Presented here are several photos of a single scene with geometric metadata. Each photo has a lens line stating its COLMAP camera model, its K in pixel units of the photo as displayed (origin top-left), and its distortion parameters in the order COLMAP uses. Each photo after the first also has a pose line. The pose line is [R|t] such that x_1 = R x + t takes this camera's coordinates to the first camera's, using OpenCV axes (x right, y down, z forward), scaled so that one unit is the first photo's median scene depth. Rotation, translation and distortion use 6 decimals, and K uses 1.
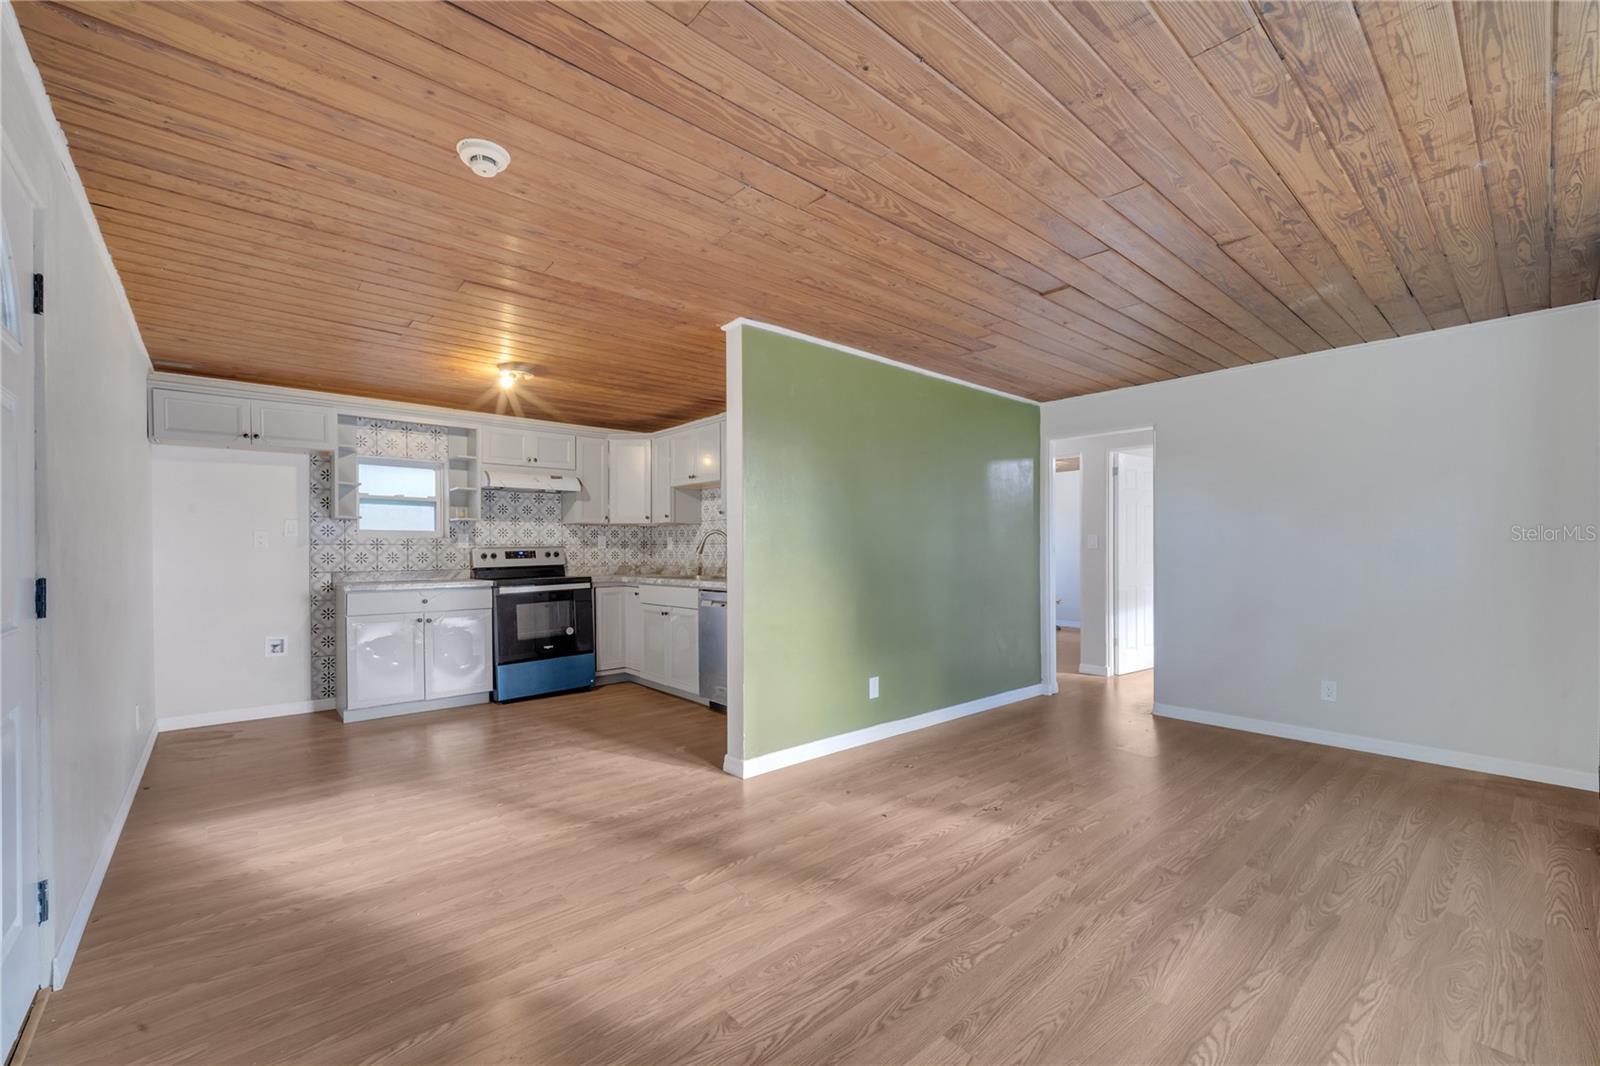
lens RADIAL K [[649.7, 0, 796.0], [0, 649.7, 555.8], [0, 0, 1]] dist [0.000442, -0.000294]
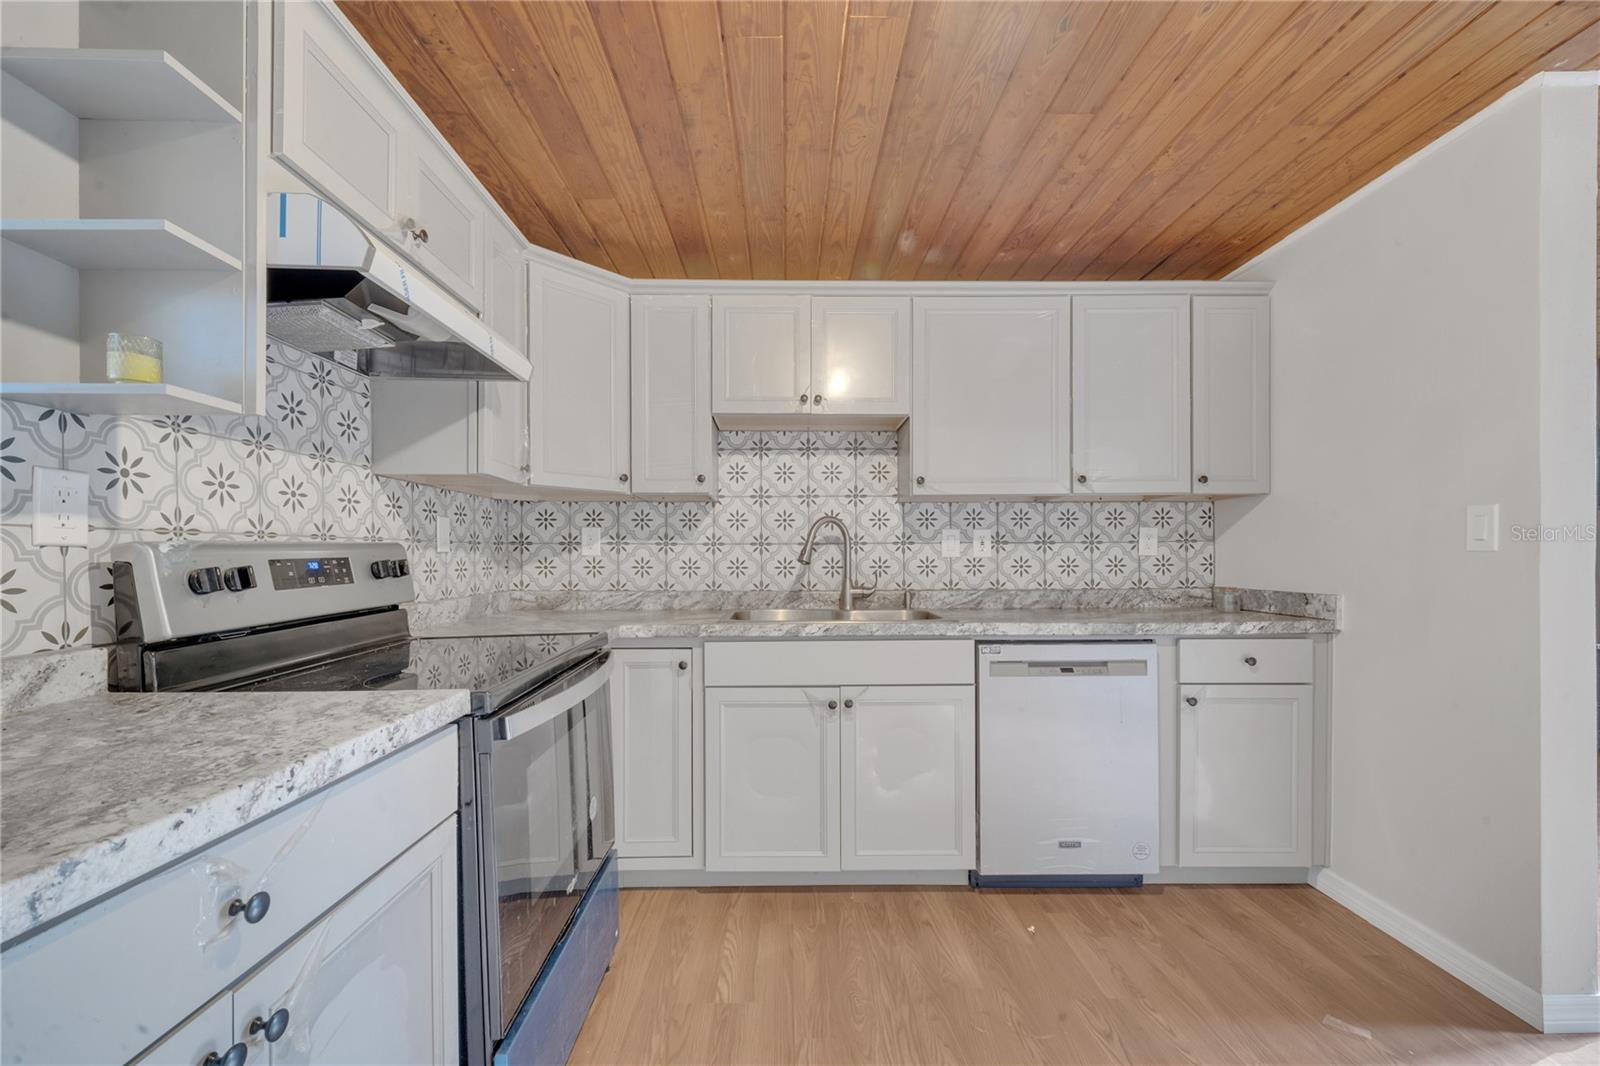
lens RADIAL K [[654.7, 0, 793.1], [0, 654.7, 558.4], [0, 0, 1]] dist [0.008945, -0.000168]
pose [[0.648667, -0.000001, 0.761072, -0.531601], [0.006117, 0.999968, -0.005212, -0.005085], [-0.761048, 0.008037, 0.648646, 0.715033]]
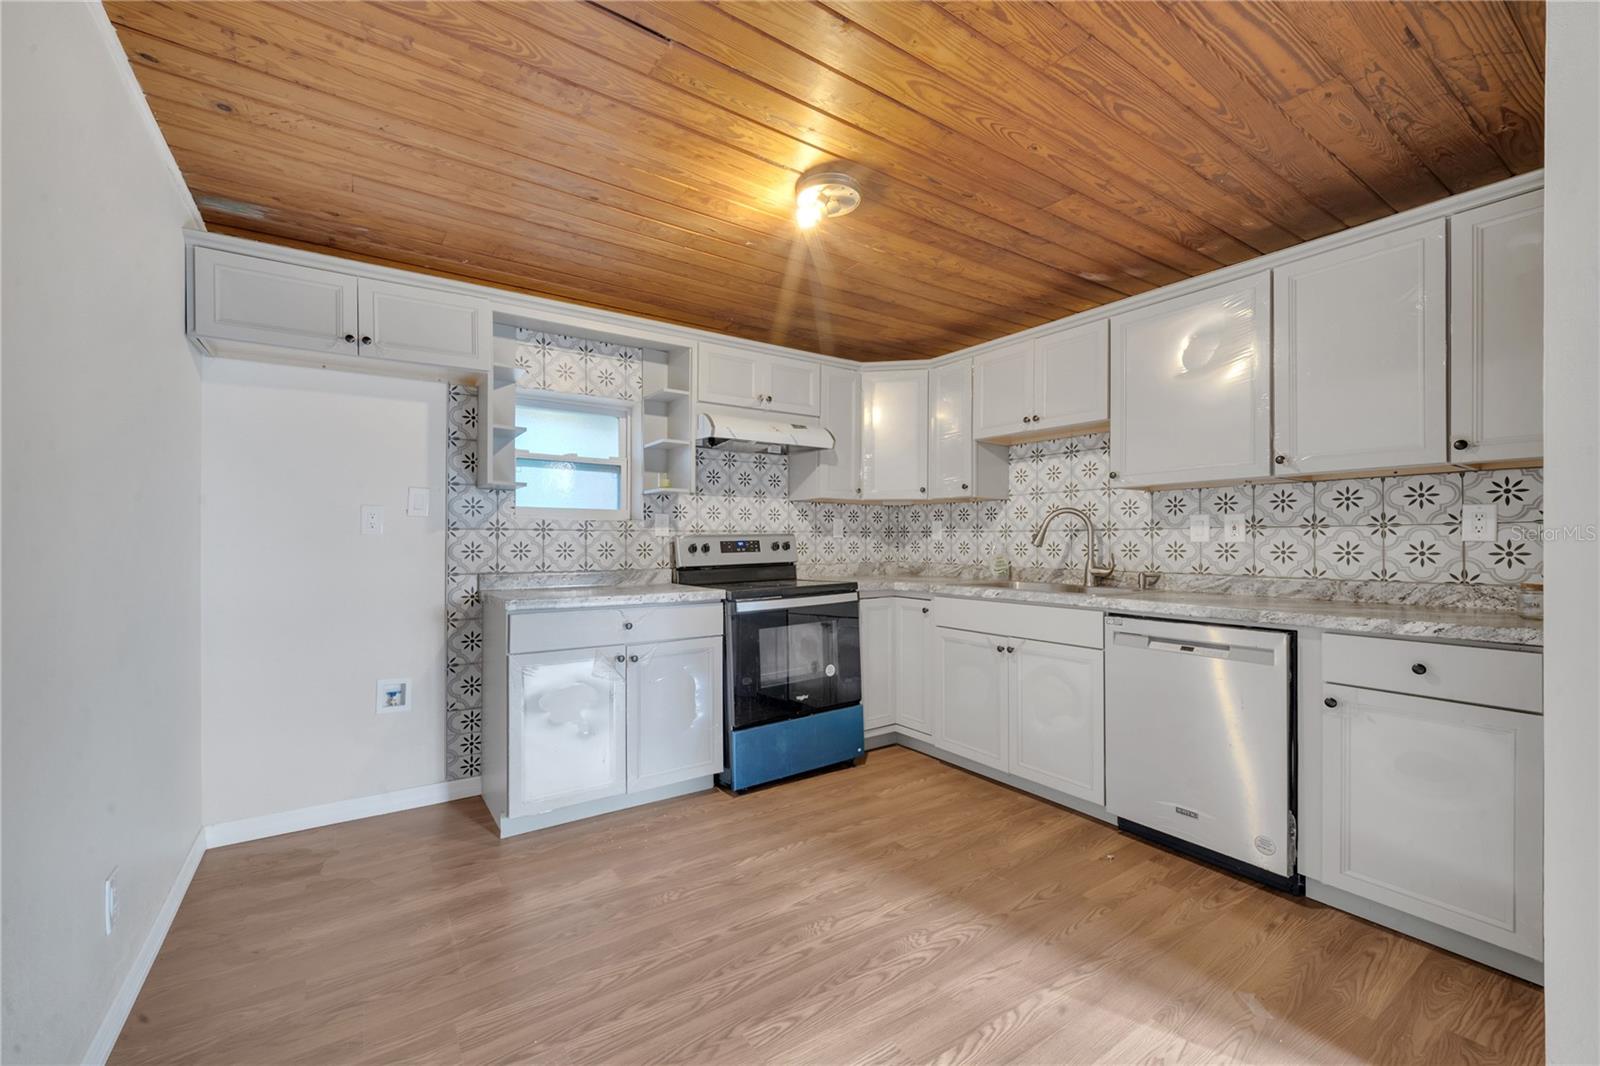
lens RADIAL K [[644.6, 0, 793.1], [0, 644.6, 540.5], [0, 0, 1]] dist [0.008492, -0.000269]
pose [[0.992786, 0.004817, -0.119807, -0.310910], [-0.005813, 0.999951, -0.007965, -0.003024], [0.119762, 0.008604, 0.992765, 0.384695]]
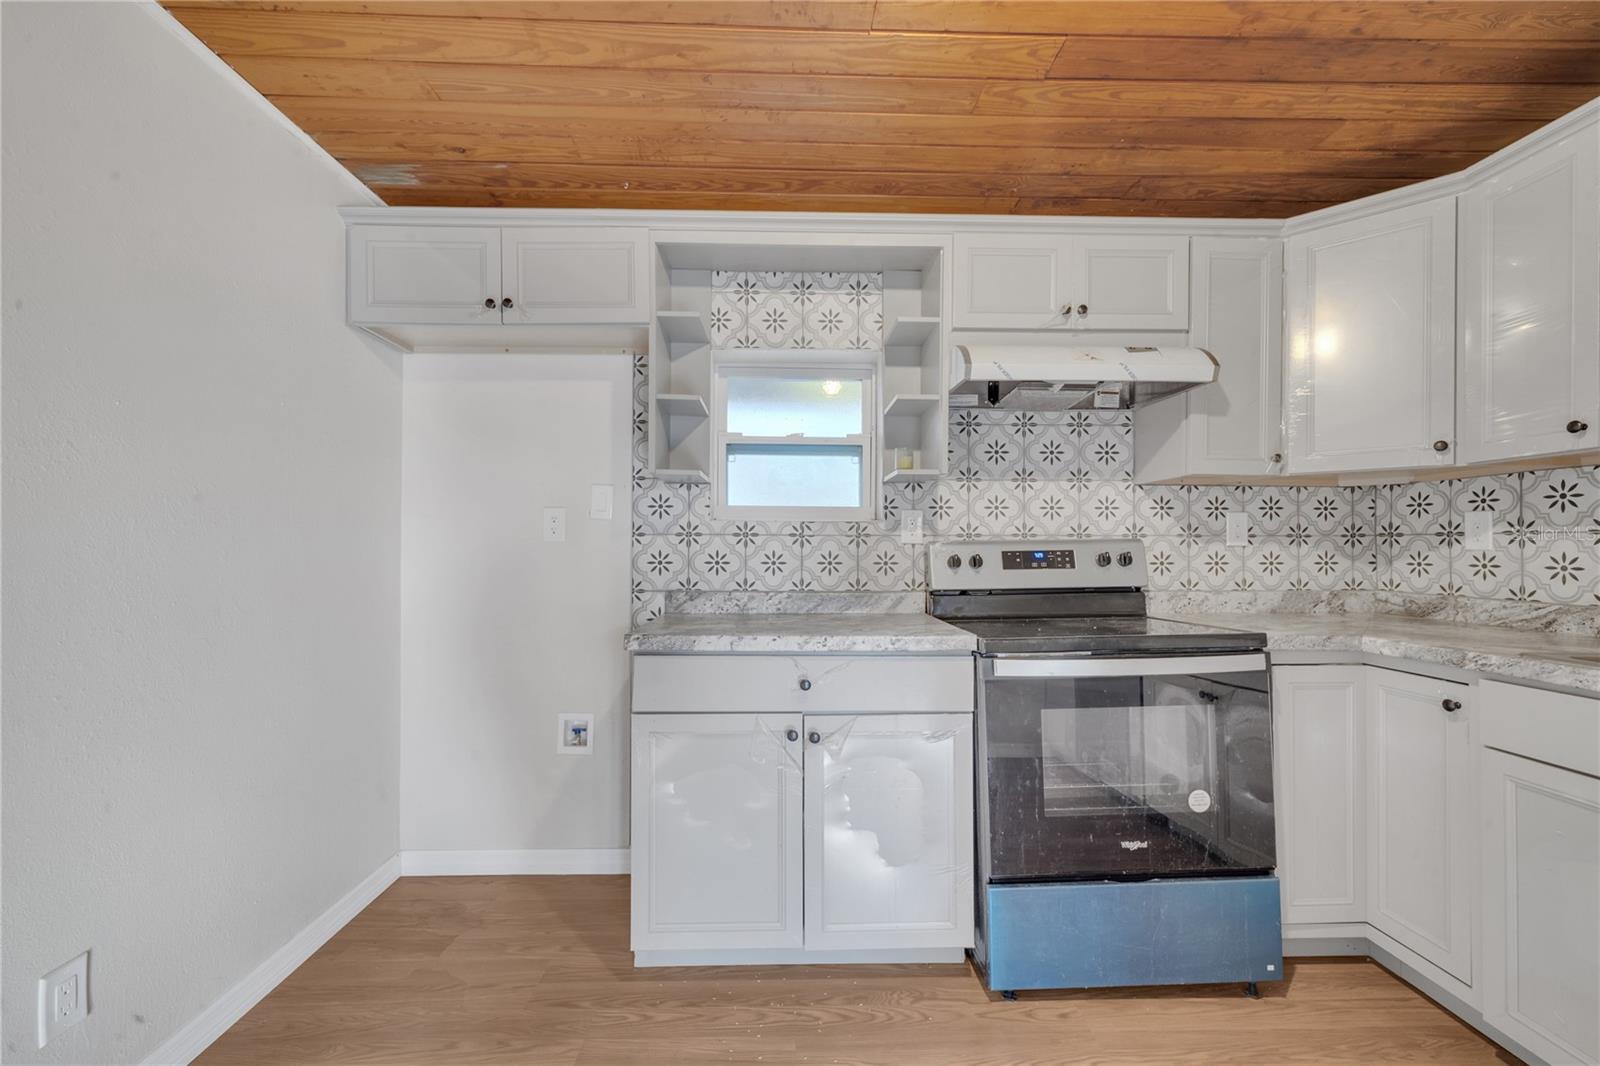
lens RADIAL K [[653.4, 0, 796.2], [0, 653.4, 545.9], [0, 0, 1]] dist [0.003760, -0.000475]
pose [[0.771502, 0.004164, -0.636213, -0.296926], [-0.011894, 0.999898, -0.007880, -0.005587], [0.636115, 0.013646, 0.771473, 0.622279]]
